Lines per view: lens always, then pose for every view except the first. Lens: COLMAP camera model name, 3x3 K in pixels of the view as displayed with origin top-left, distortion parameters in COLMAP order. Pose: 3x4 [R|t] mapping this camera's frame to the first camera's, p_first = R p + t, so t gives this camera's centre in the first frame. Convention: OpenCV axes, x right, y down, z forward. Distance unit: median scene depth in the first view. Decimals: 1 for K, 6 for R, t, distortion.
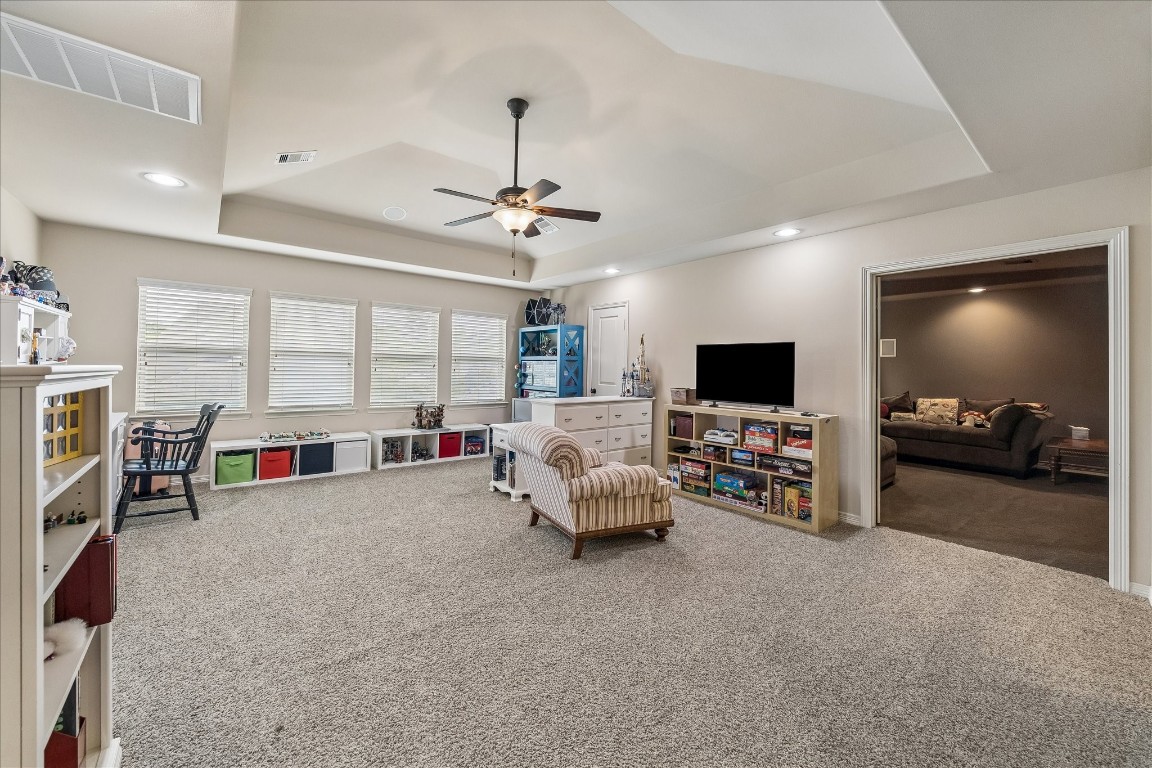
lens RADIAL K [[444.2, 0, 567.8], [0, 444.2, 373.0], [0, 0, 1]] dist [-0.001821, -0.001185]
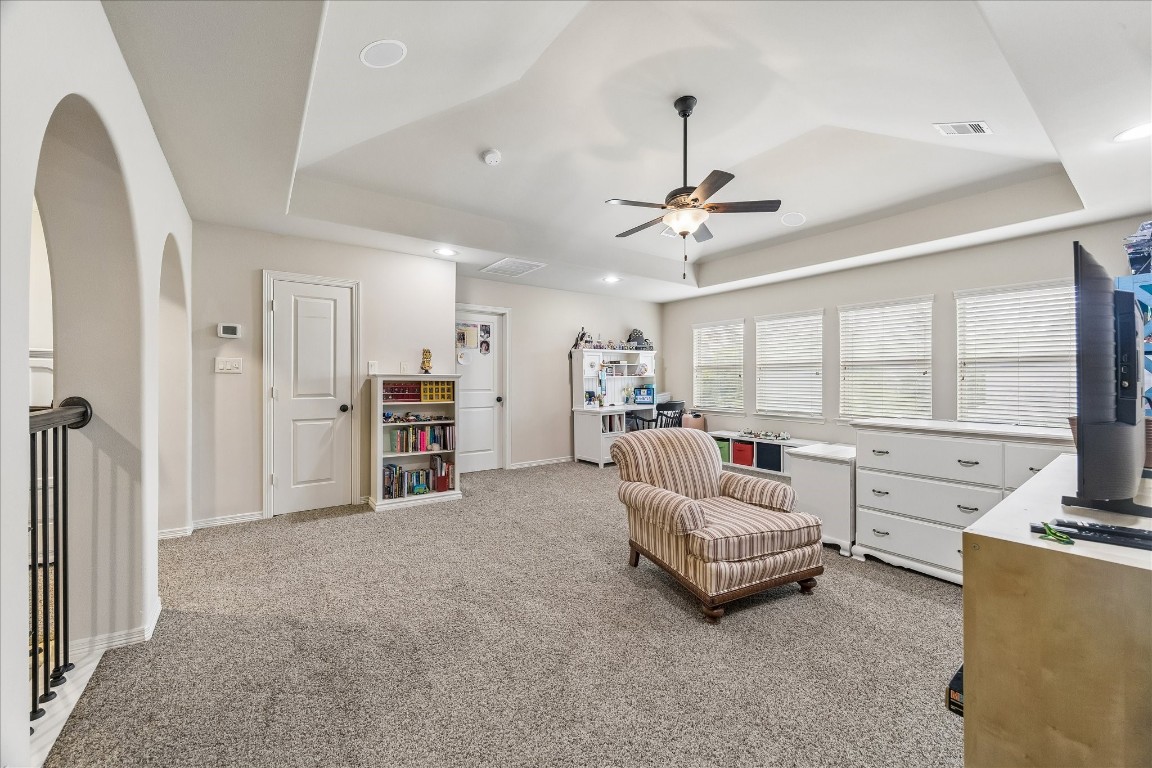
lens RADIAL K [[444.2, 0, 570.0], [0, 444.2, 383.5], [0, 0, 1]] dist [-0.001821, -0.001185]
pose [[-0.055639, -0.002206, -0.998449, 0.554716], [0.001364, 0.999996, -0.002285, 0.005989], [0.998450, -0.001489, -0.055636, 0.500139]]
